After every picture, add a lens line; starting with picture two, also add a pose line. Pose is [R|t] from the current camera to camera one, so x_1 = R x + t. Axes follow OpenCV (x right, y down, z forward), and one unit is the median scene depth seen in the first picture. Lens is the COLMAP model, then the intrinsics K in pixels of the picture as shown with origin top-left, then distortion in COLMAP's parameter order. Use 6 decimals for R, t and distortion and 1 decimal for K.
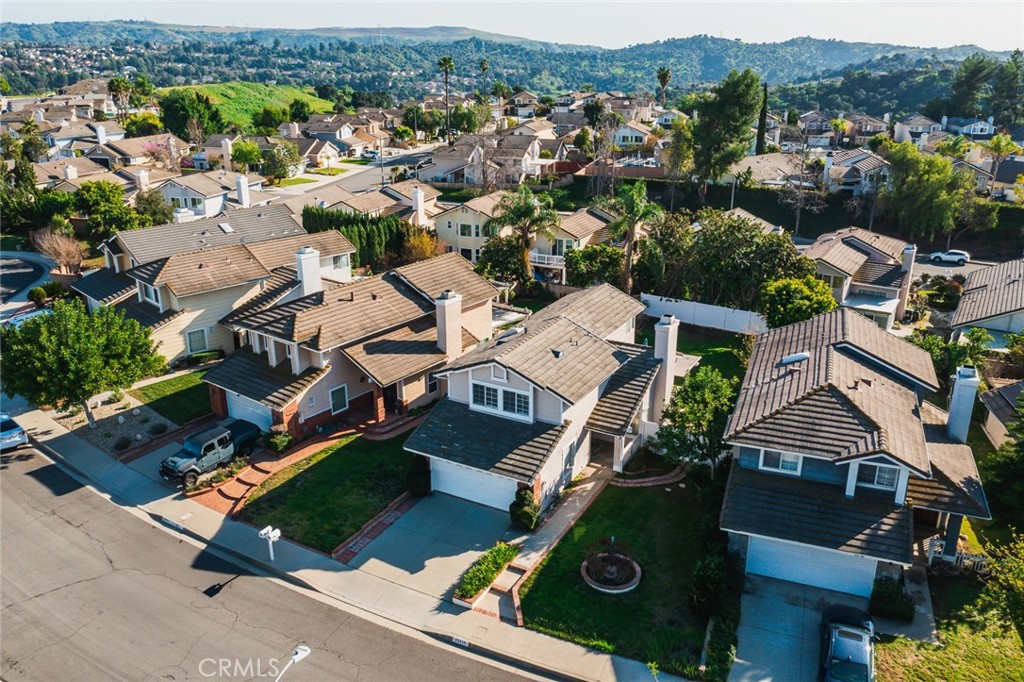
lens RADIAL K [[811.8, 0, 512.0], [0, 811.8, 341.0], [0, 0, 1]] dist [-0.009423, 0.003685]
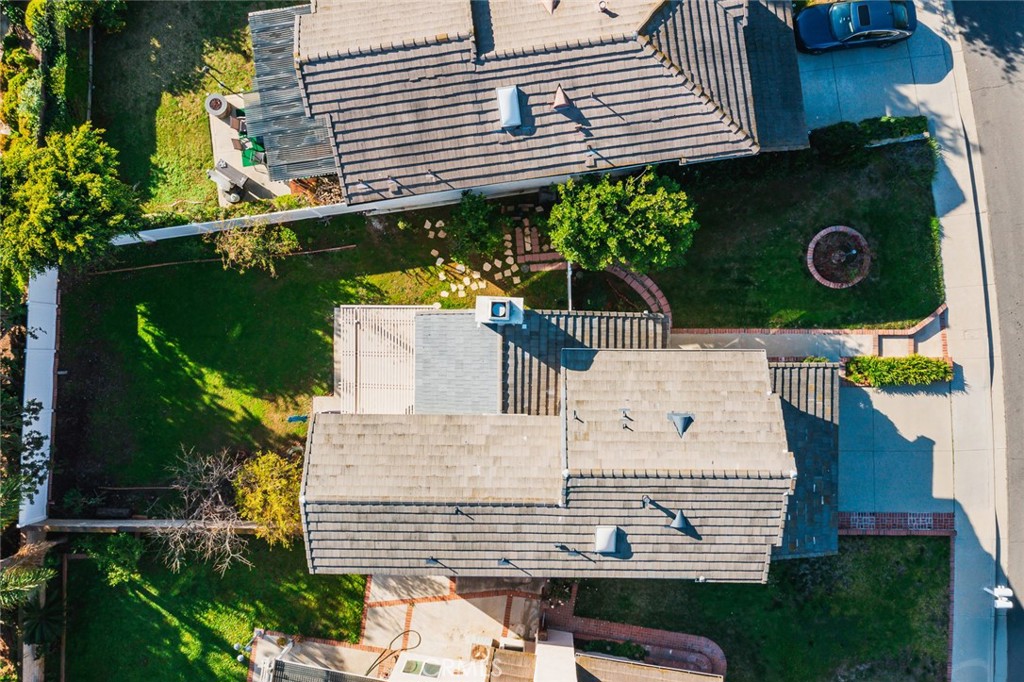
lens RADIAL K [[834.7, 0, 519.0], [0, 834.7, 341.4], [0, 0, 1]] dist [-0.012903, 0.001247]
pose [[-0.479706, -0.877034, 0.026330, 0.144616], [0.323708, -0.149005, 0.934350, -0.588943], [-0.815534, 0.456736, 0.355382, 0.763287]]
